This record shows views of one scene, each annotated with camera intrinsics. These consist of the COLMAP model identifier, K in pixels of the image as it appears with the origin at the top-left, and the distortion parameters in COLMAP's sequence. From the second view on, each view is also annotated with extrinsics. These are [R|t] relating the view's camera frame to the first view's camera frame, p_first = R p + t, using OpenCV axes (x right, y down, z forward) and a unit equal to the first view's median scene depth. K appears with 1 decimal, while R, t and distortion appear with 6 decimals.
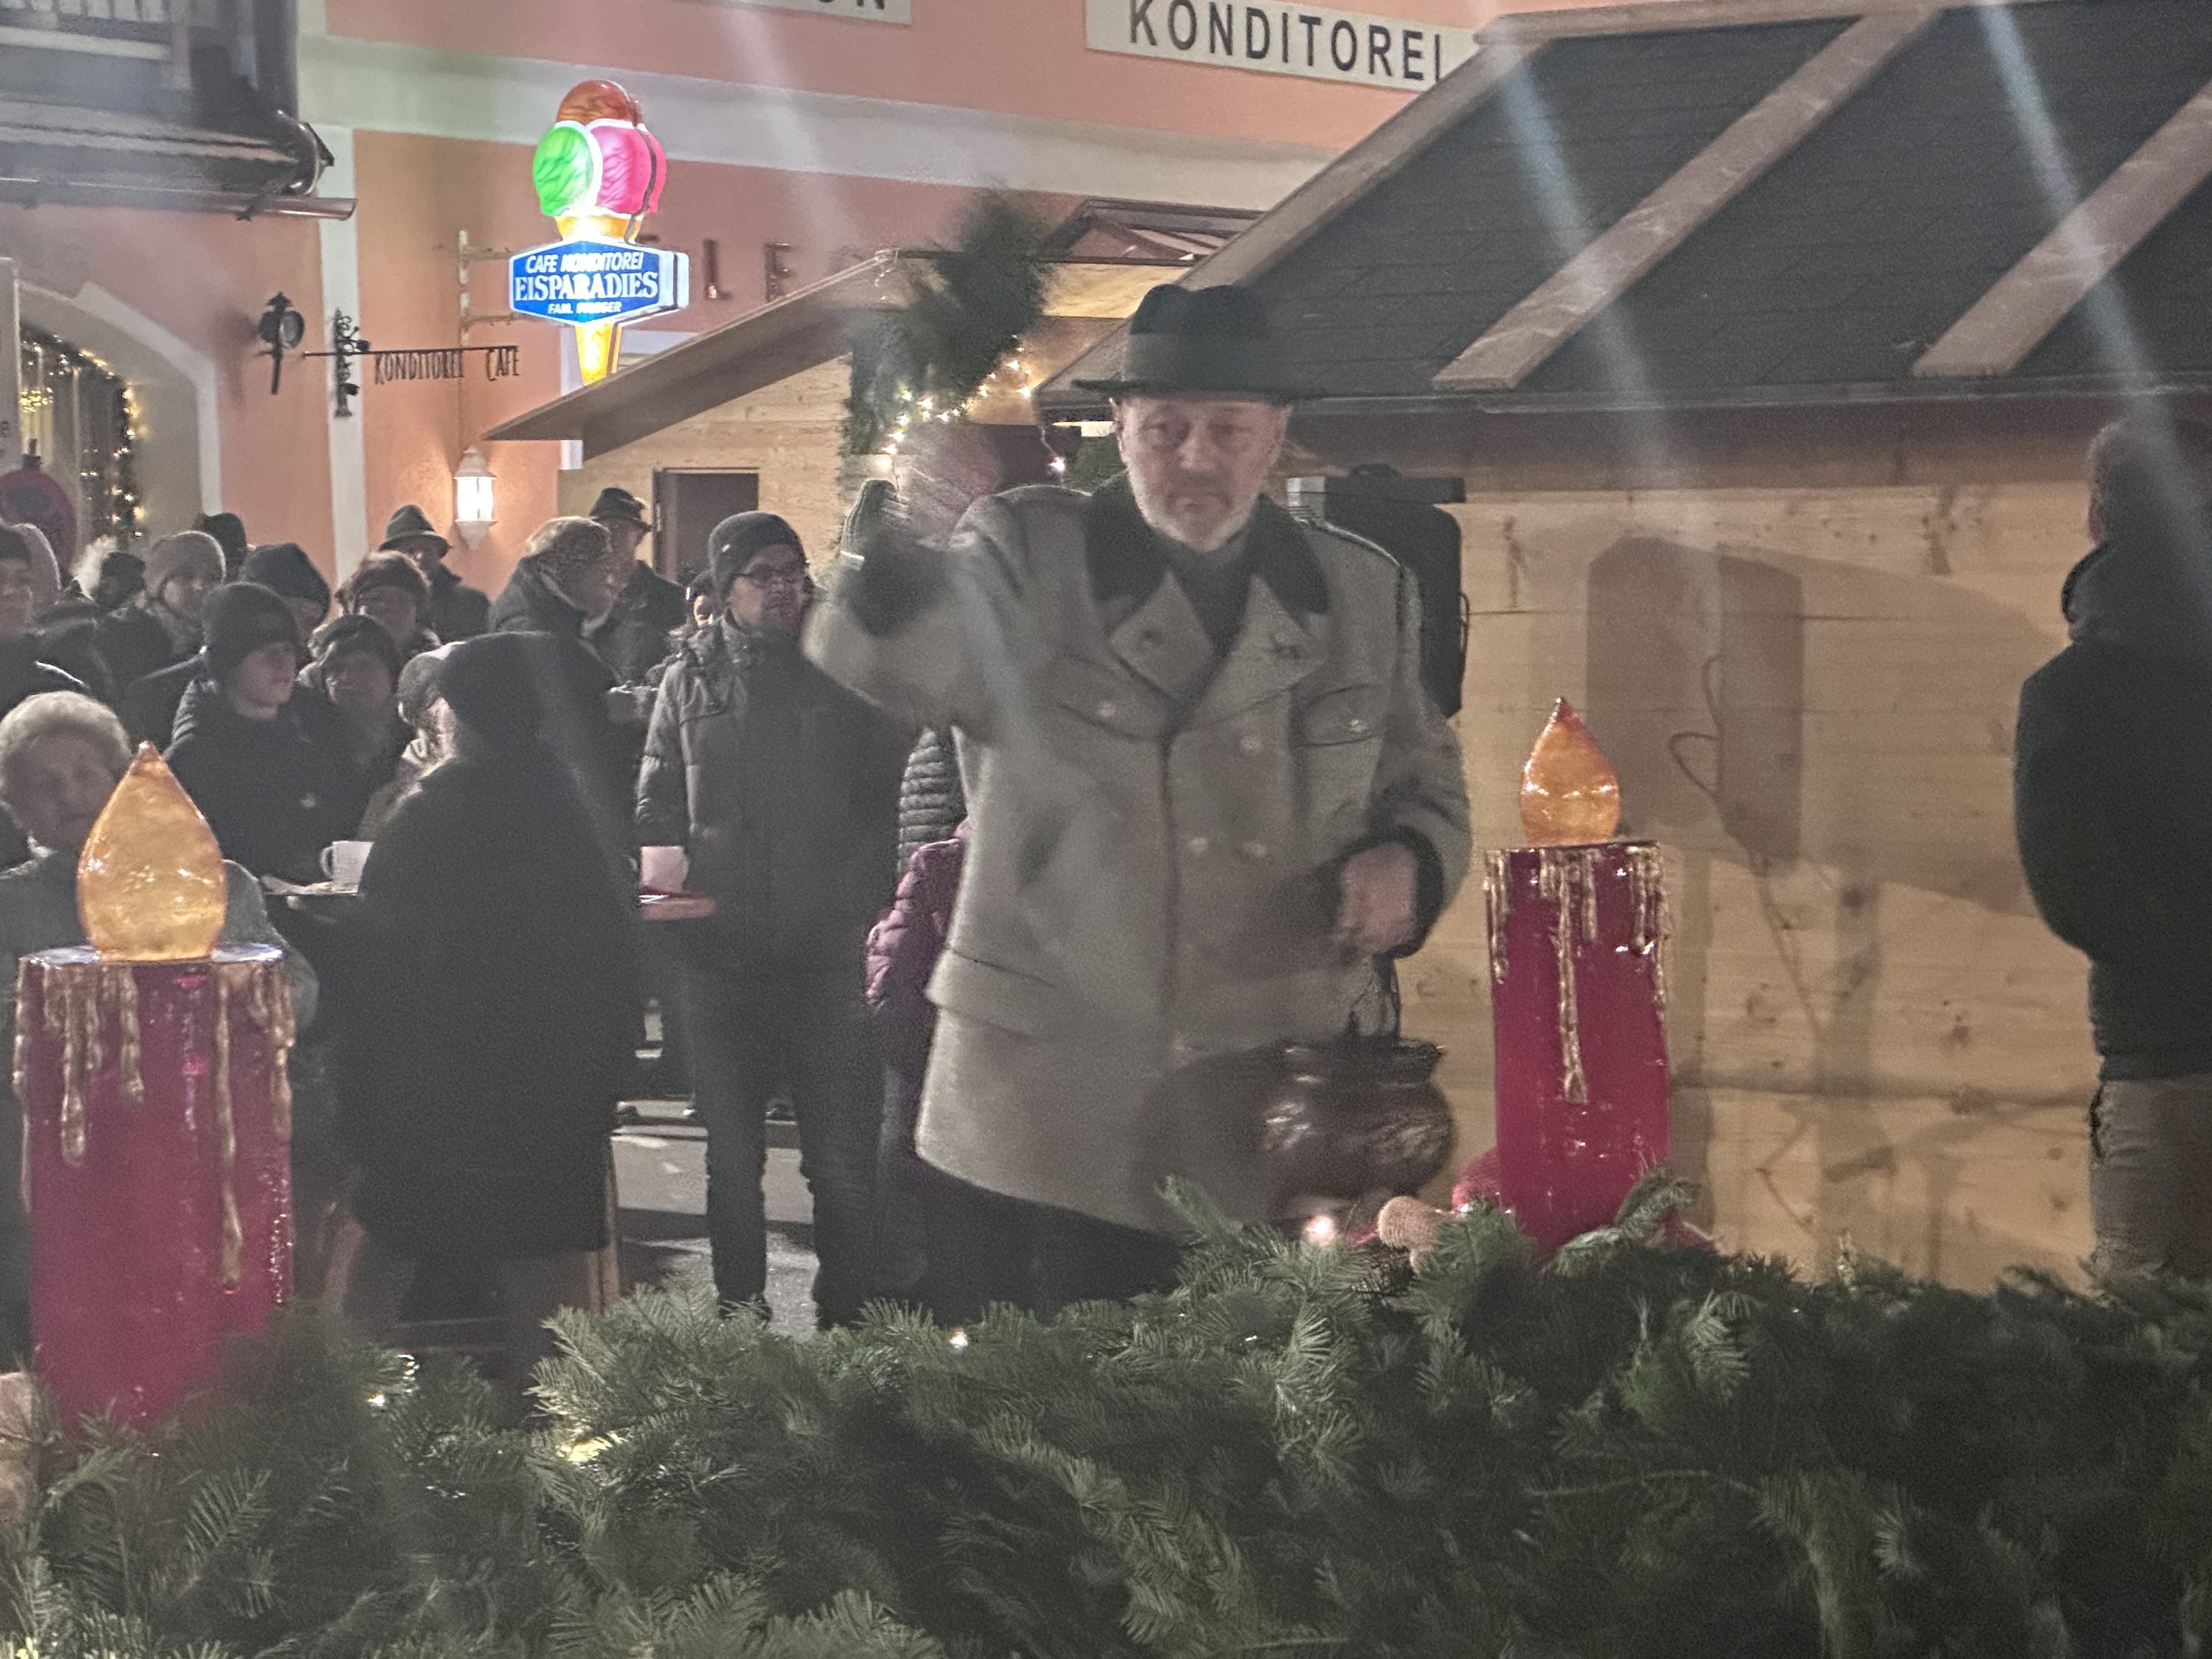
lens RADIAL K [[5538.9, 0, 1106.0], [0, 5538.9, 829.5], [0, 0, 1]] dist [-0.005093, 3.867837]
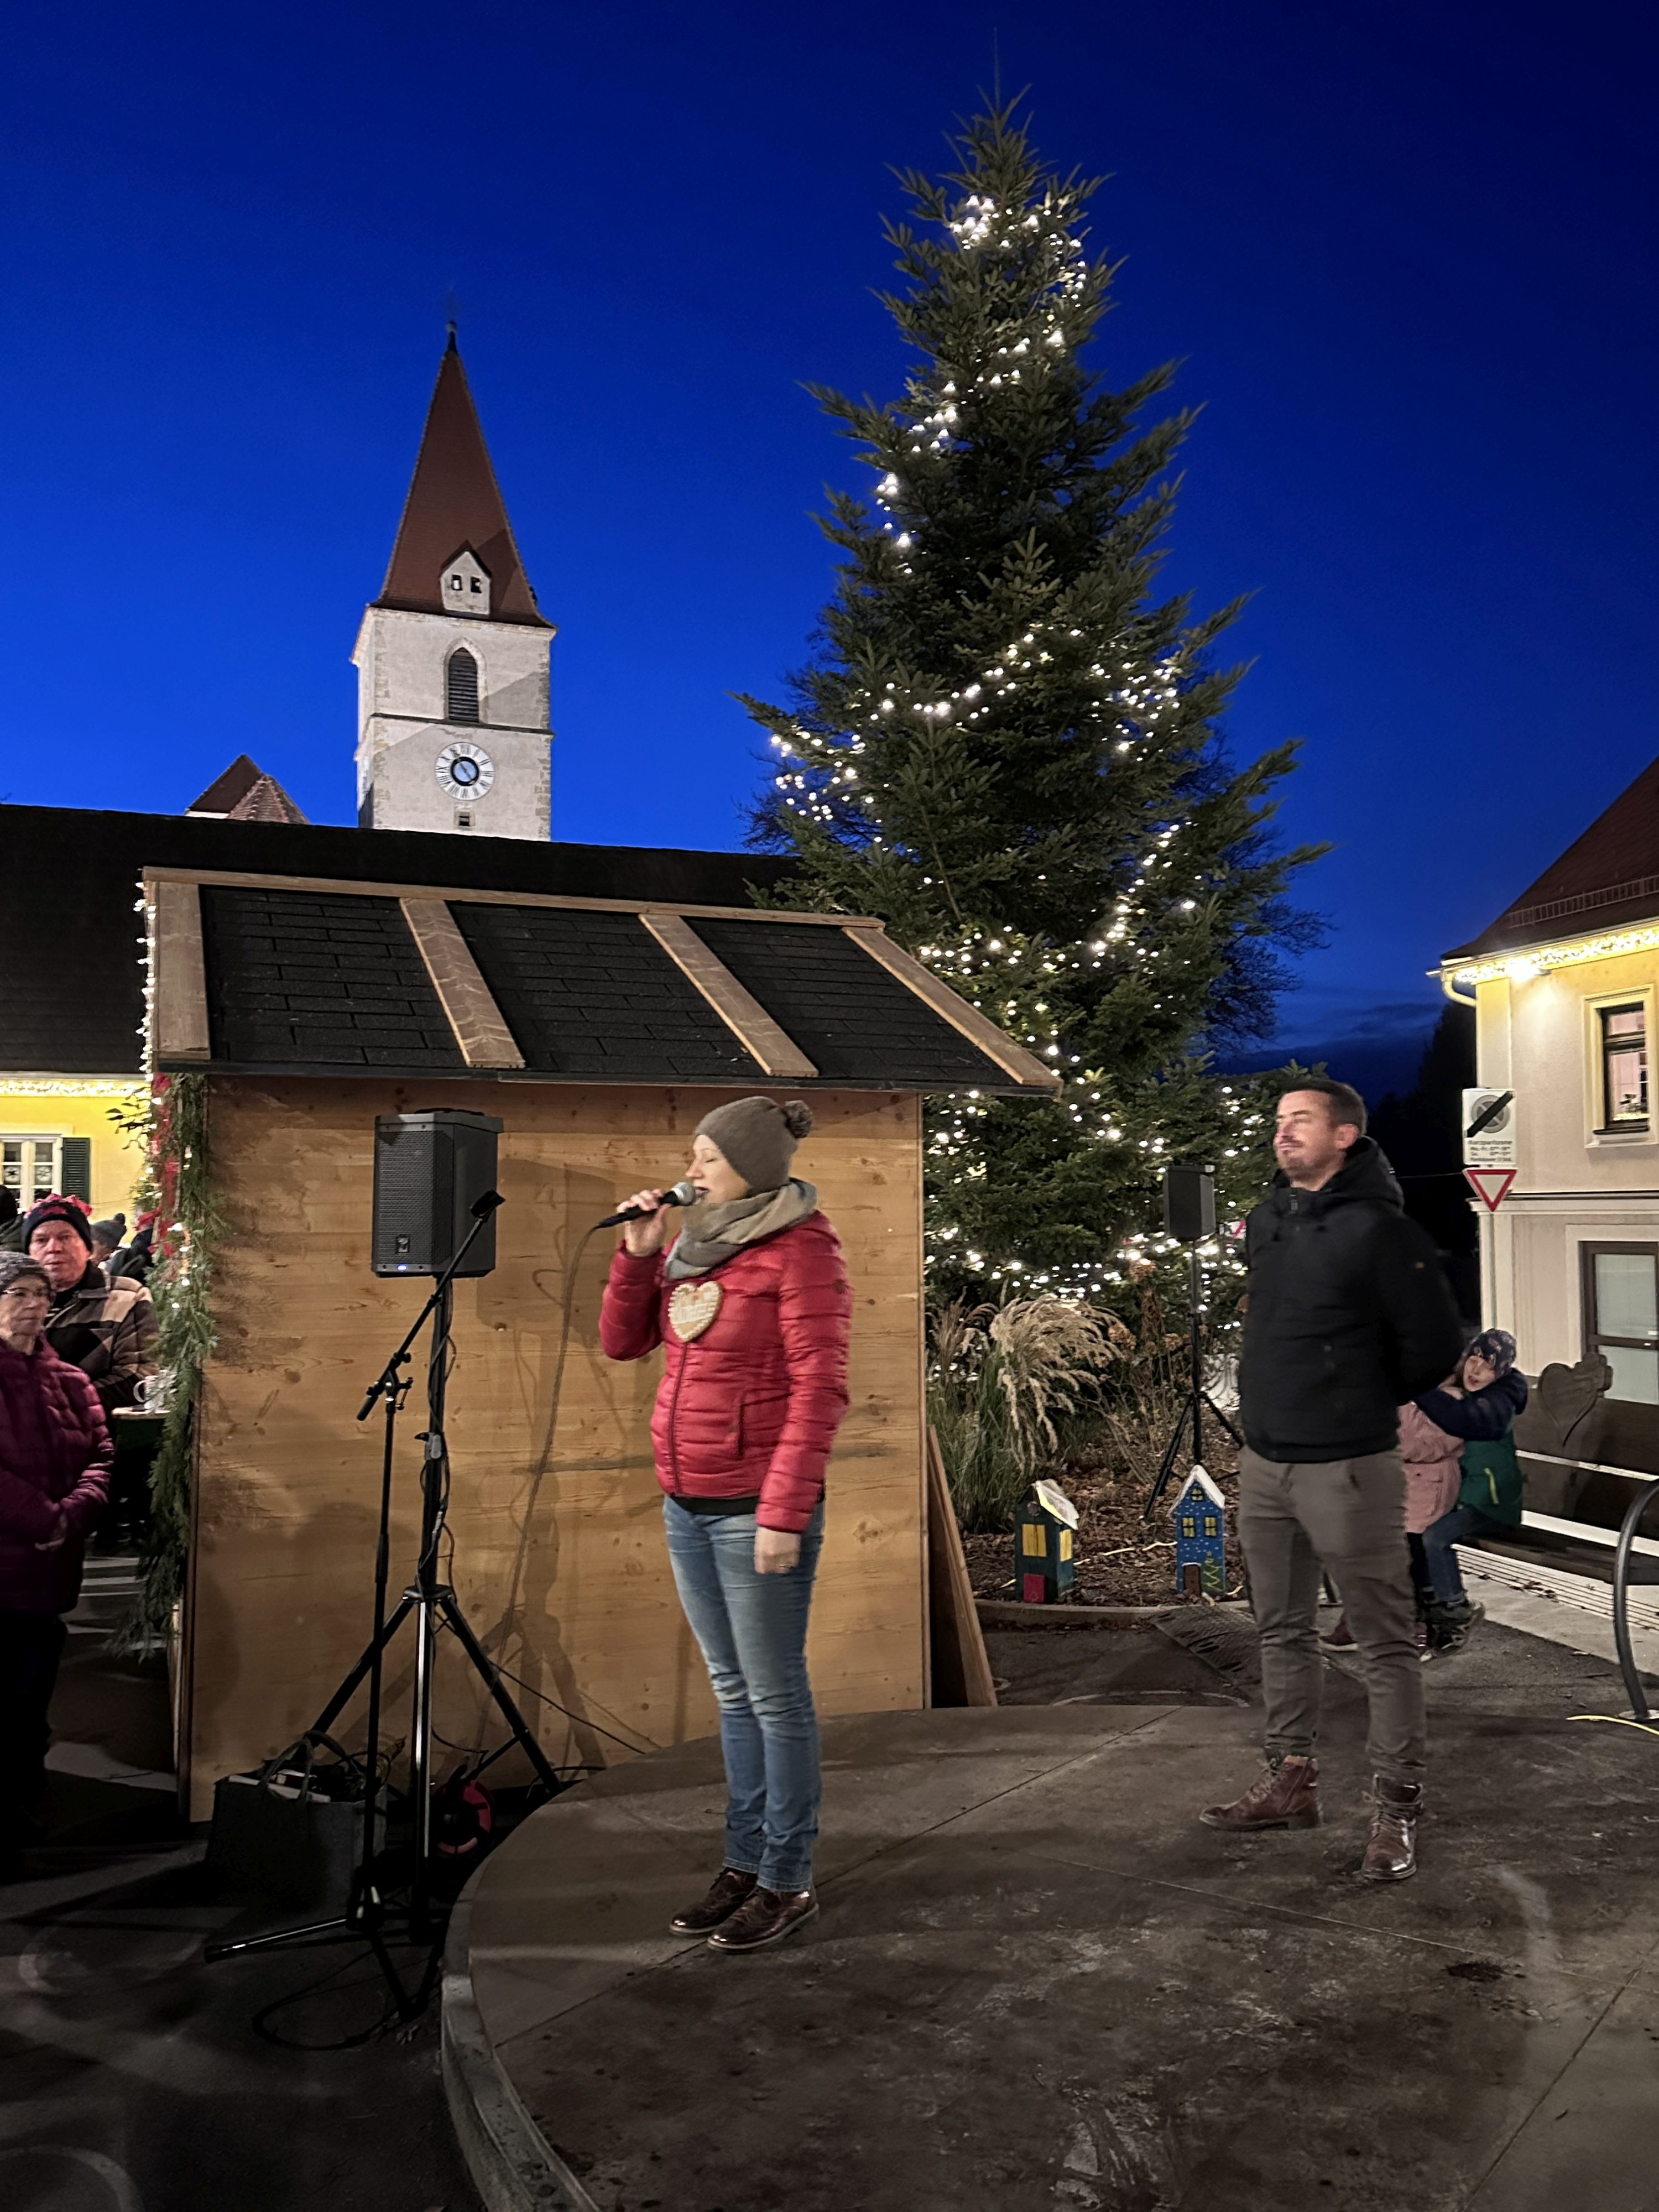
lens RADIAL K [[1839.2, 0, 842.9], [0, 1839.2, 1096.0], [0, 0, 1]] dist [0.210639, -0.430316]
pose [[0.583460, 0.061368, 0.809820, -0.116092], [0.034496, 0.994368, -0.100207, -0.003504], [-0.811409, 0.086402, 0.578057, 0.203784]]
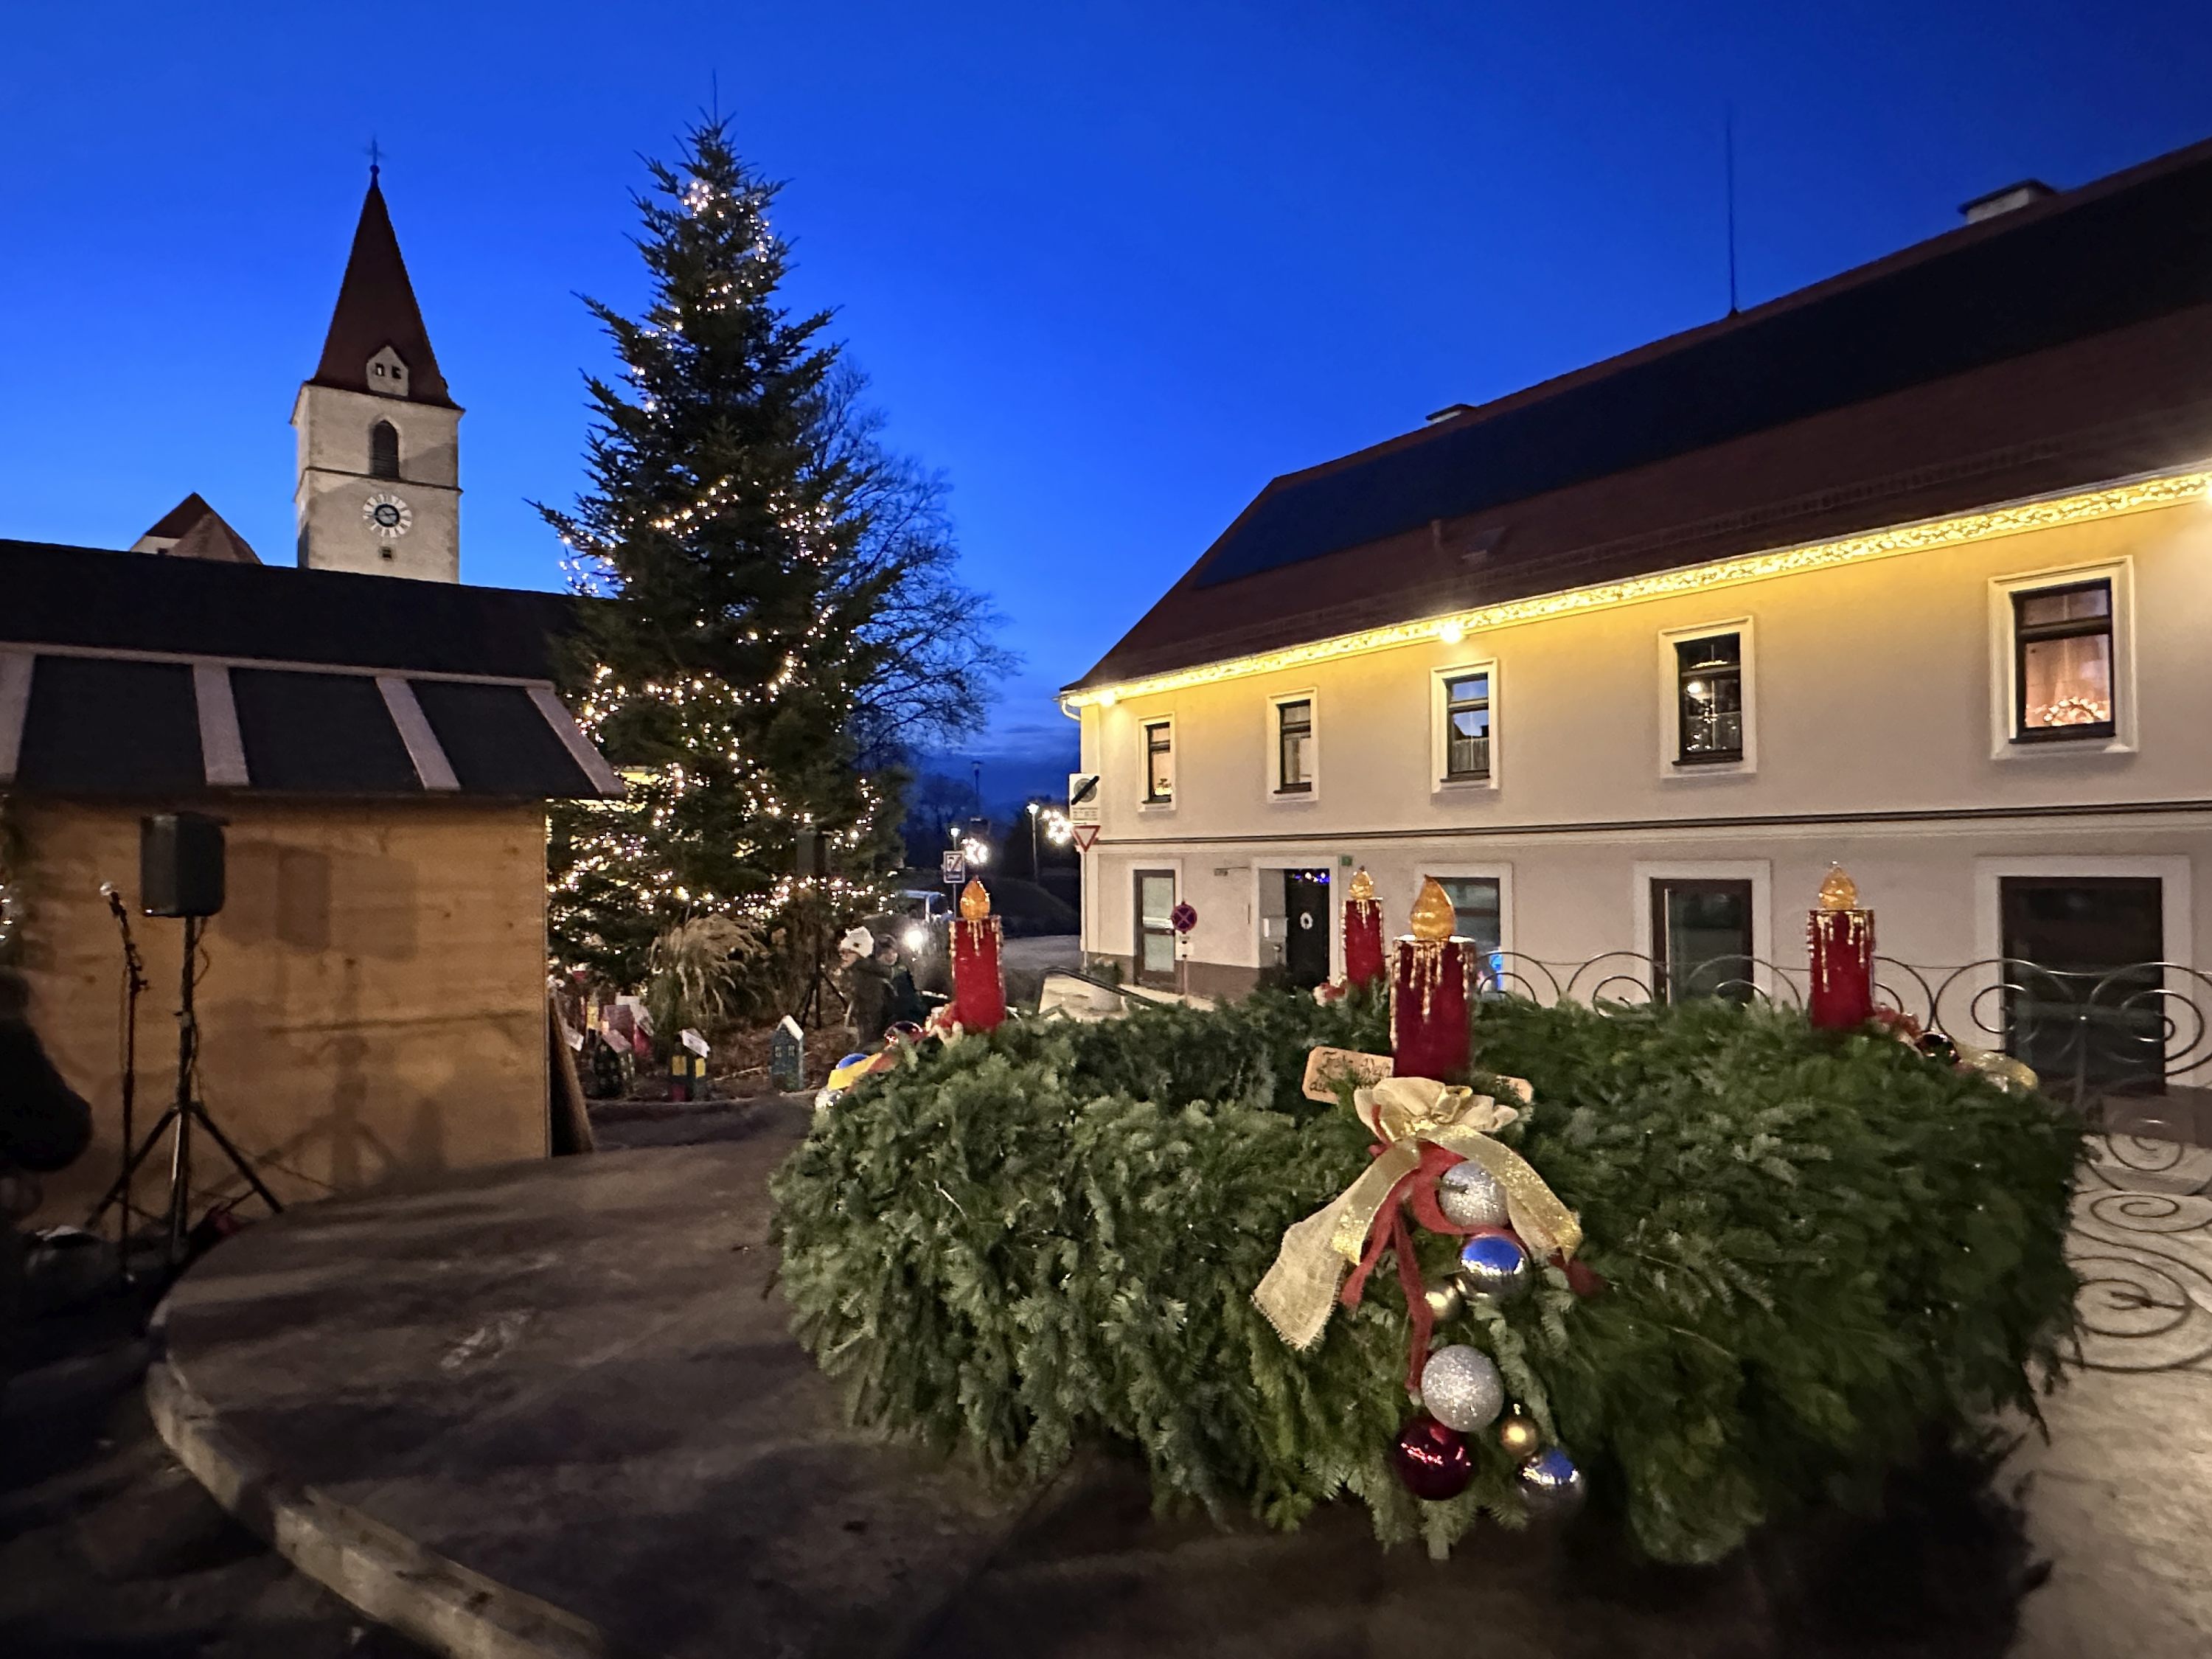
lens RADIAL K [[1305.8, 0, 1101.5], [0, 1305.8, 838.1], [0, 0, 1]] dist [-0.004415, -0.003015]
pose [[0.328554, 0.015463, 0.944359, -0.139357], [0.052336, 0.998032, -0.034550, -0.003064], [-0.943034, 0.060776, 0.327098, 0.133905]]
